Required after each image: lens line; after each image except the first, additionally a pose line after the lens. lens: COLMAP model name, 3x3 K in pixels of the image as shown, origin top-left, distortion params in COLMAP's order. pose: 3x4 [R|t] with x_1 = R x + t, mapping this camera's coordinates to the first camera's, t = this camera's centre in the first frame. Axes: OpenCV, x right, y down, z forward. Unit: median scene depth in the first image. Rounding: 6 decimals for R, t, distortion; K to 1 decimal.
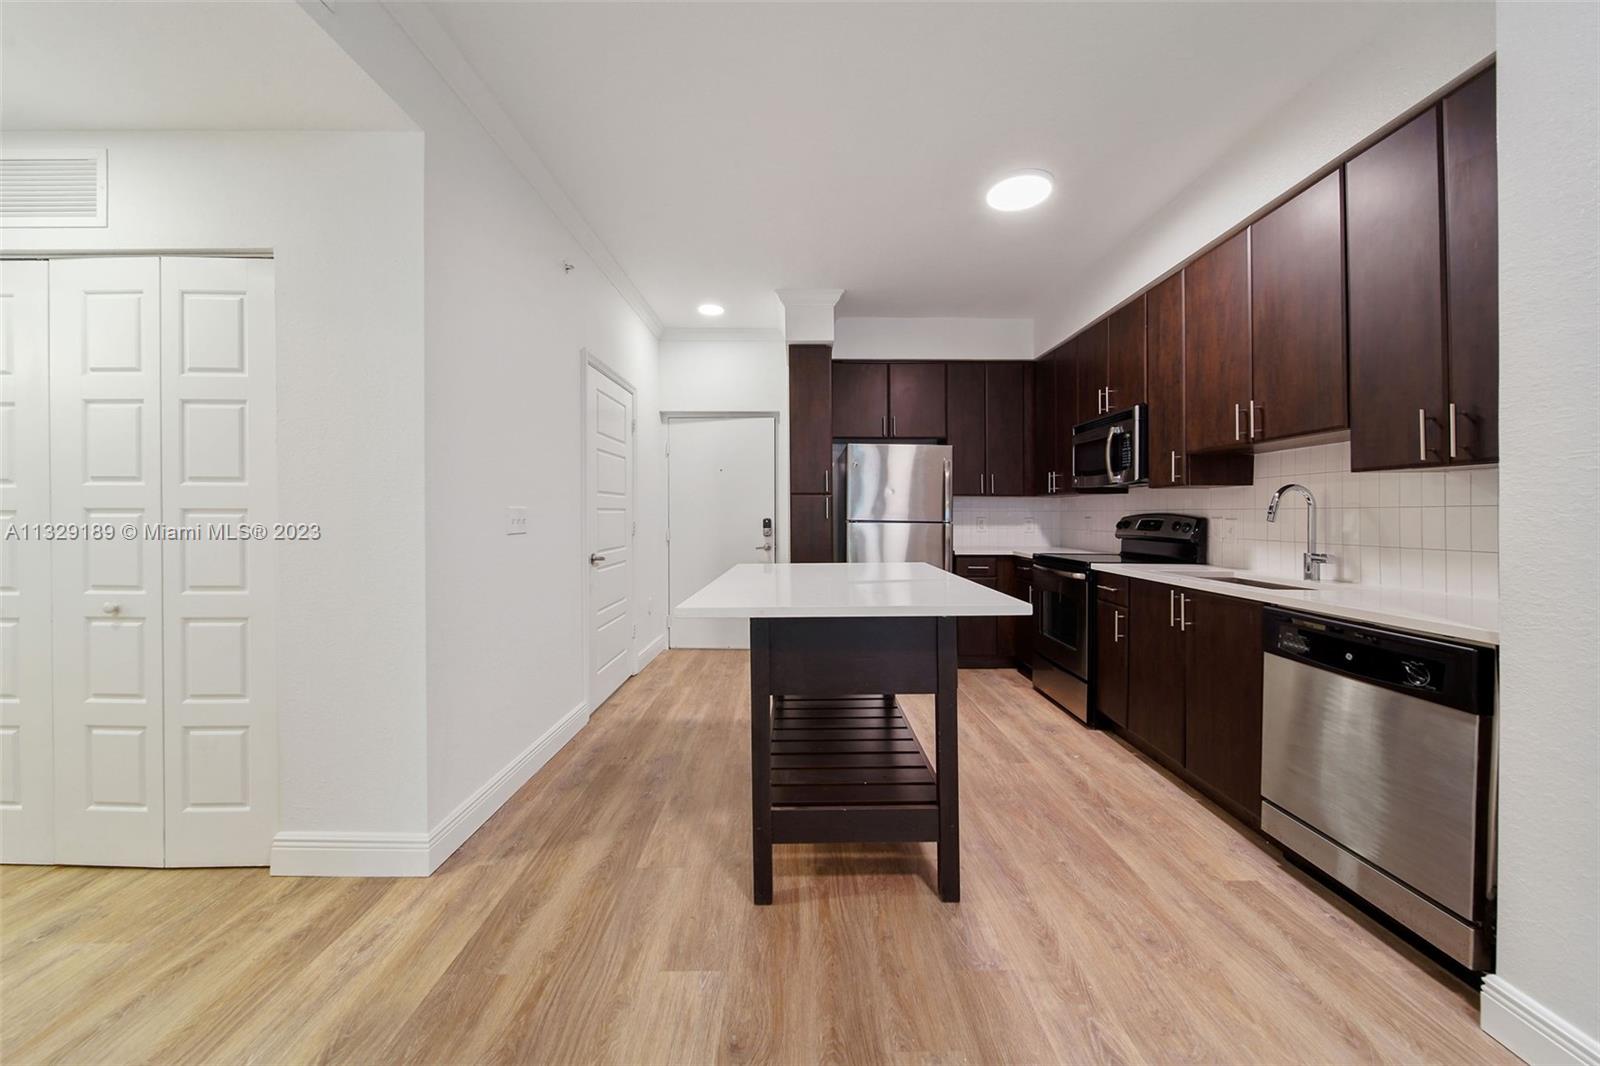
lens RADIAL K [[585.1, 0, 757.7], [0, 585.1, 514.6], [0, 0, 1]] dist [0.000010, -0.000231]
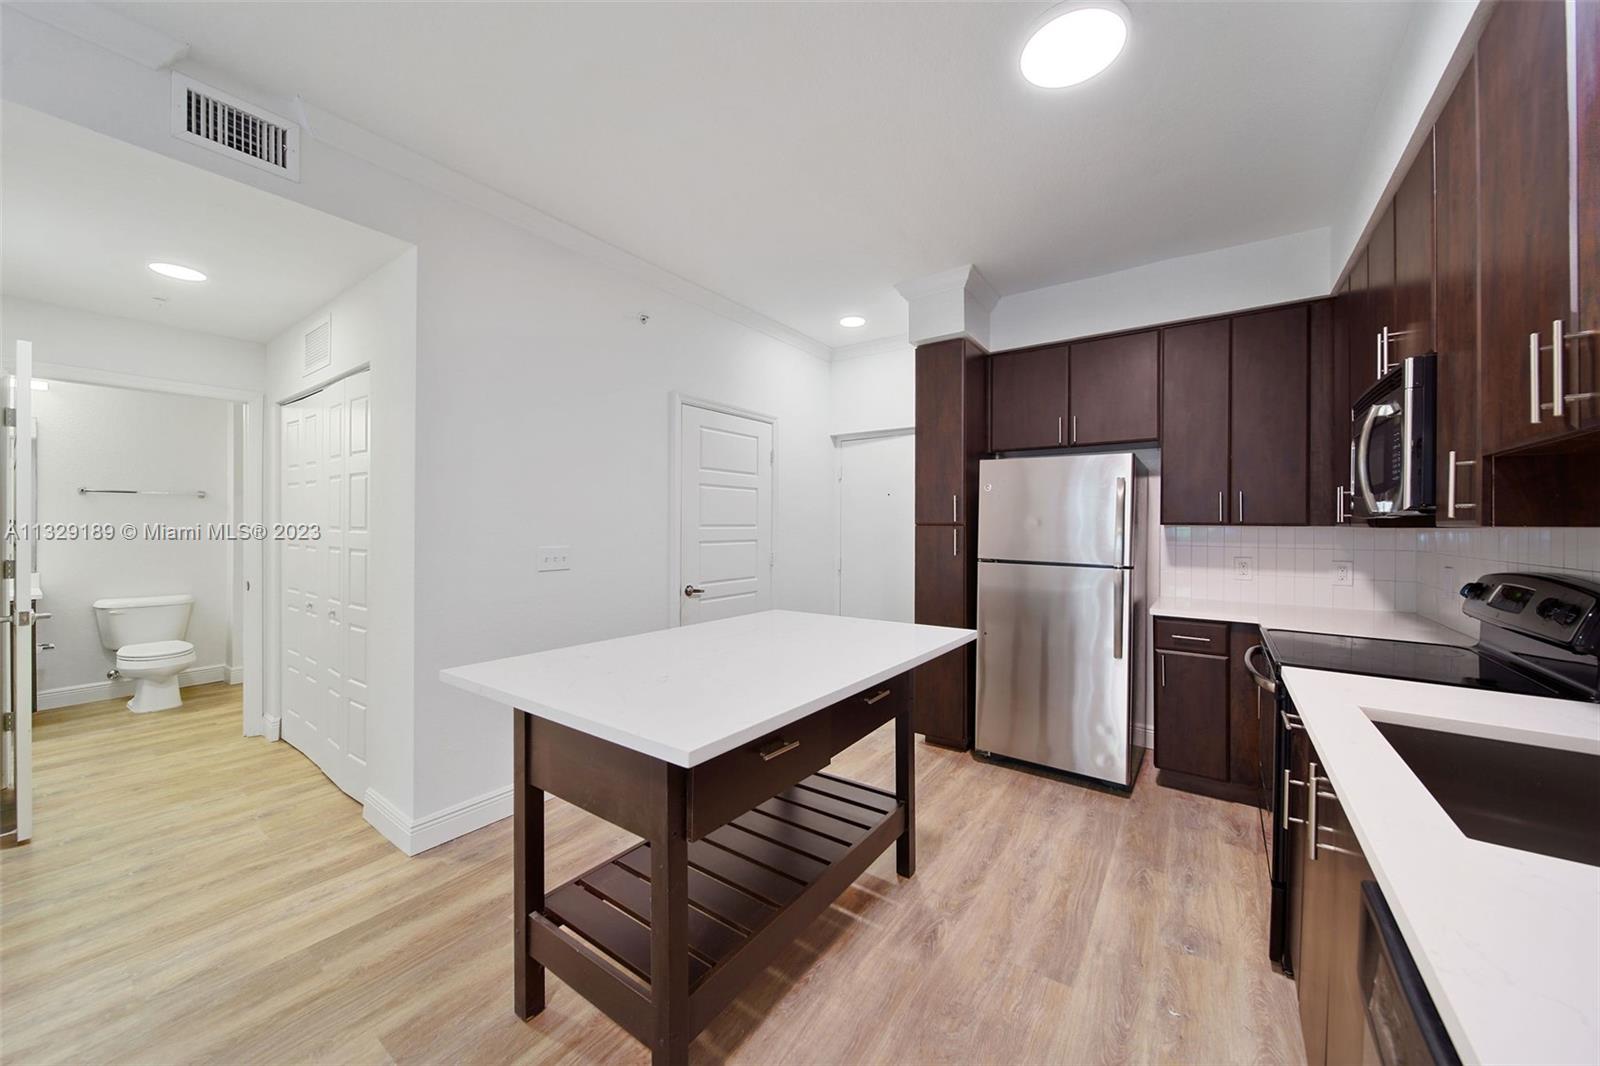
lens RADIAL K [[563.2, 0, 780.4], [0, 563.2, 526.6], [0, 0, 1]] dist [-0.001140, -0.000217]
pose [[0.822520, -0.000065, -0.568736, 0.529621], [0.001060, 0.999998, 0.001419, -0.050588], [0.568735, -0.001770, 0.822519, 0.339842]]
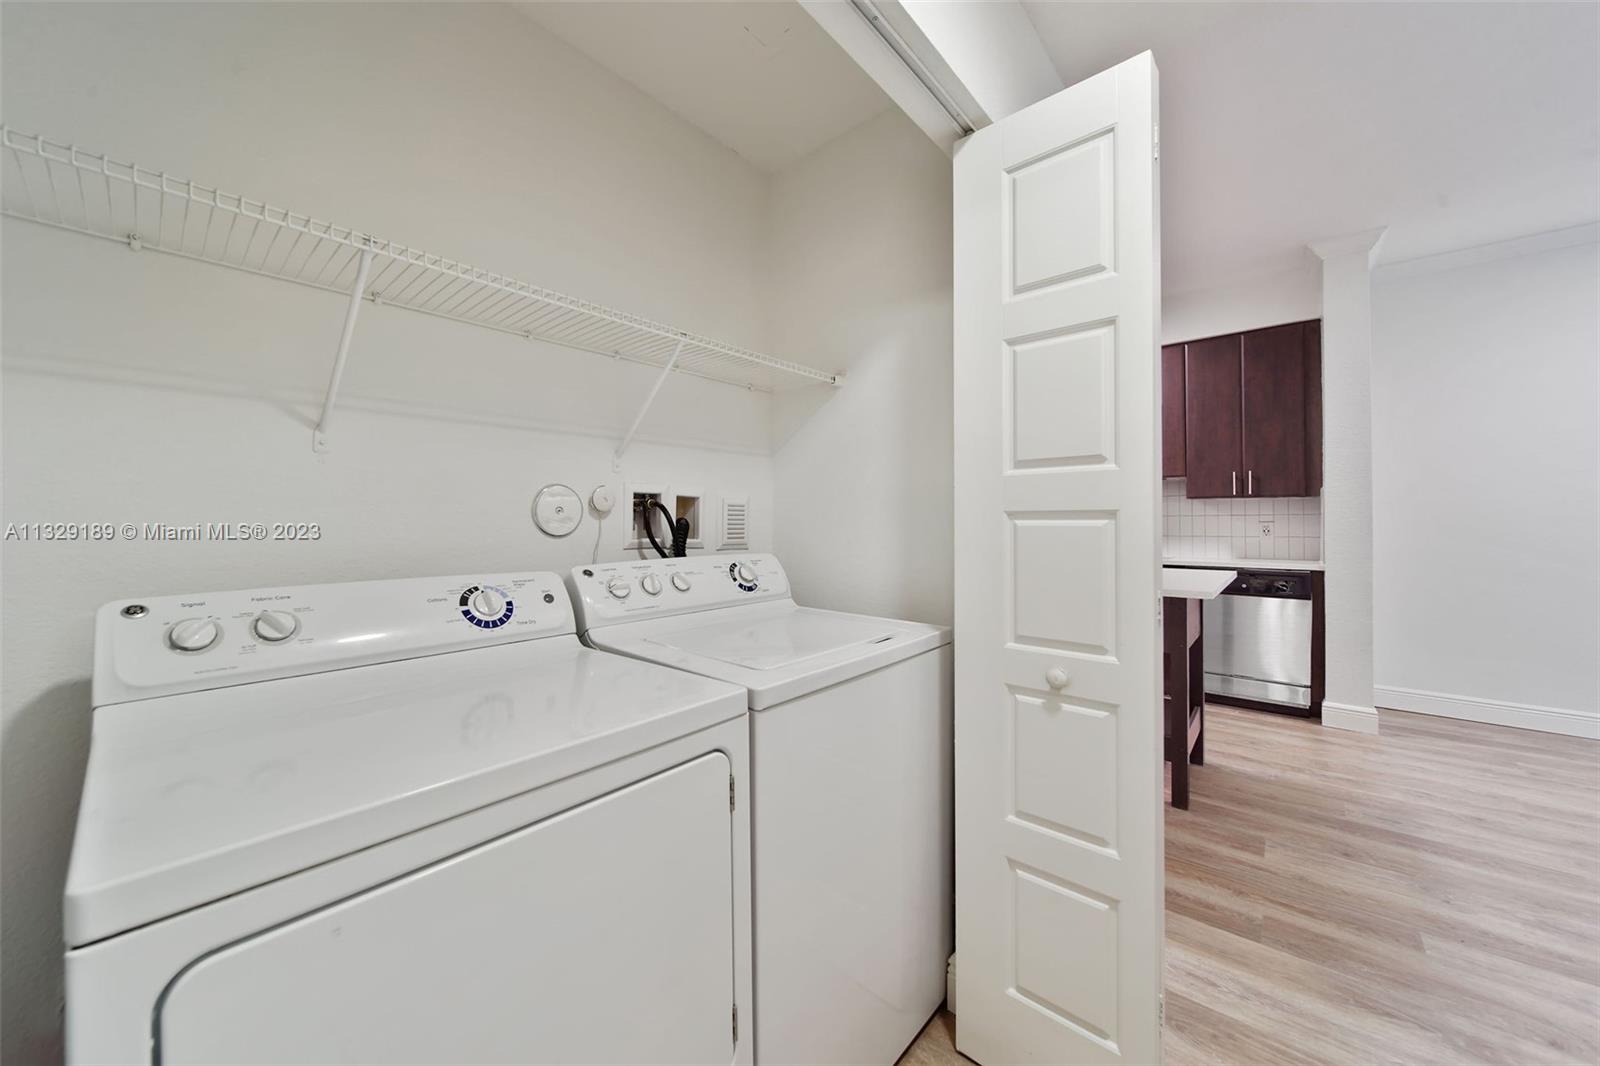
lens RADIAL K [[649.3, 0, 742.5], [0, 649.3, 532.7], [0, 0, 1]] dist [0.014993, -0.004719]
pose [[0.621562, -0.008027, 0.783324, -1.162374], [0.003501, 0.999966, 0.007469, 0.013619], [-0.783357, -0.001900, 0.621569, 0.564270]]
